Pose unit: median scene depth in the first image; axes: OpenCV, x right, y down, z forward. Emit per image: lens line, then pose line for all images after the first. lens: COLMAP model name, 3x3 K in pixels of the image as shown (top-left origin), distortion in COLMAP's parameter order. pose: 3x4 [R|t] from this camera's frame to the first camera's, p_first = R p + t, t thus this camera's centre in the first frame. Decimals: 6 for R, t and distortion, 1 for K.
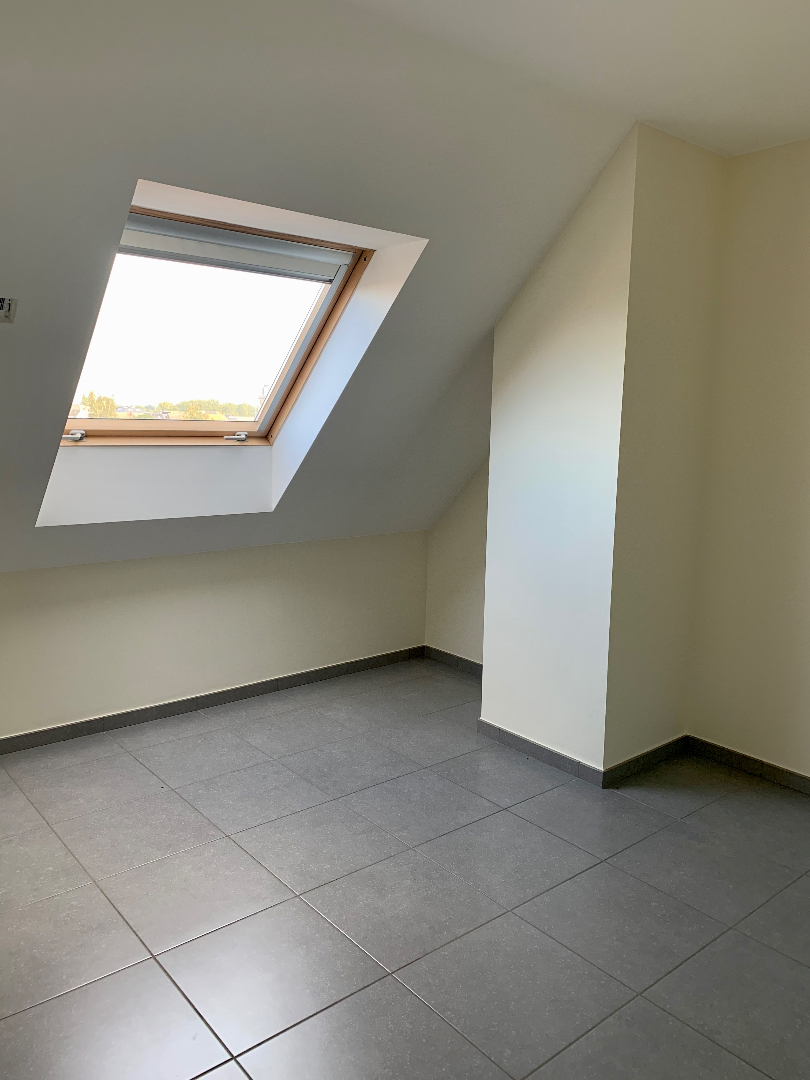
lens RADIAL K [[814.2, 0, 405.0], [0, 814.2, 540.0], [0, 0, 1]] dist [0.028250, -0.001780]
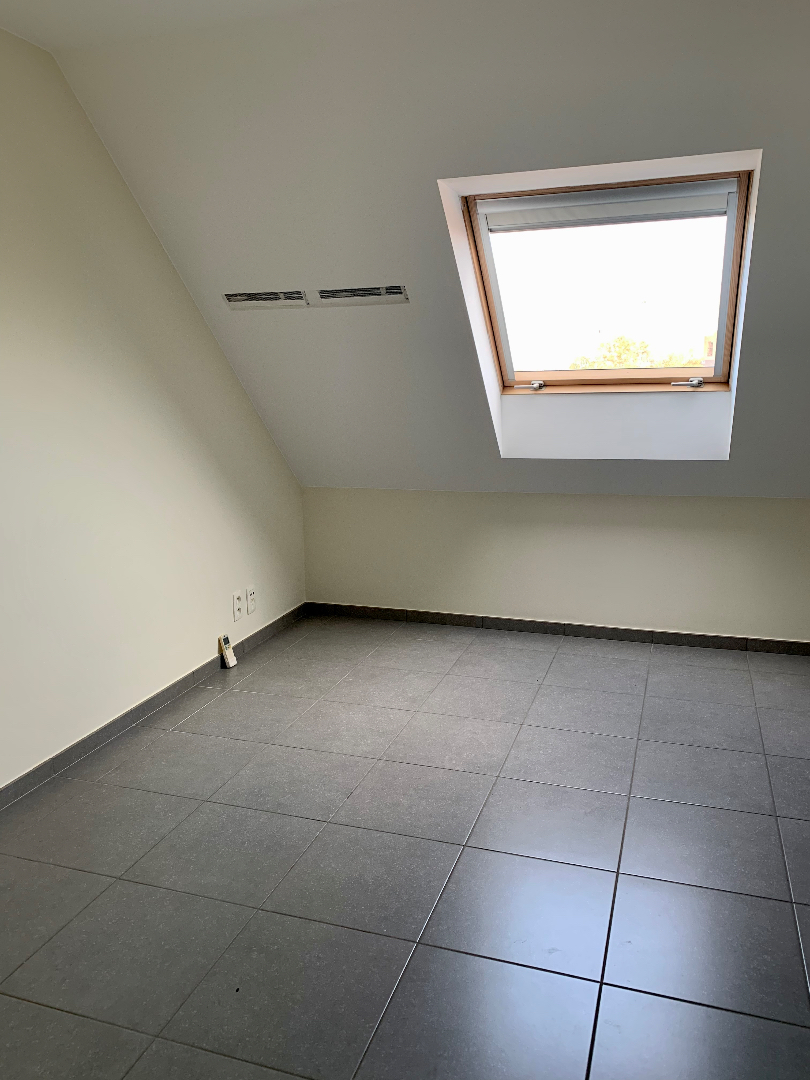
lens RADIAL K [[814.2, 0, 405.0], [0, 814.2, 540.0], [0, 0, 1]] dist [0.028250, -0.001780]
pose [[0.525555, 0.143570, -0.838558, 0.488916], [-0.089776, 0.989514, 0.113149, -0.017228], [0.846010, 0.015817, 0.532933, 0.168570]]
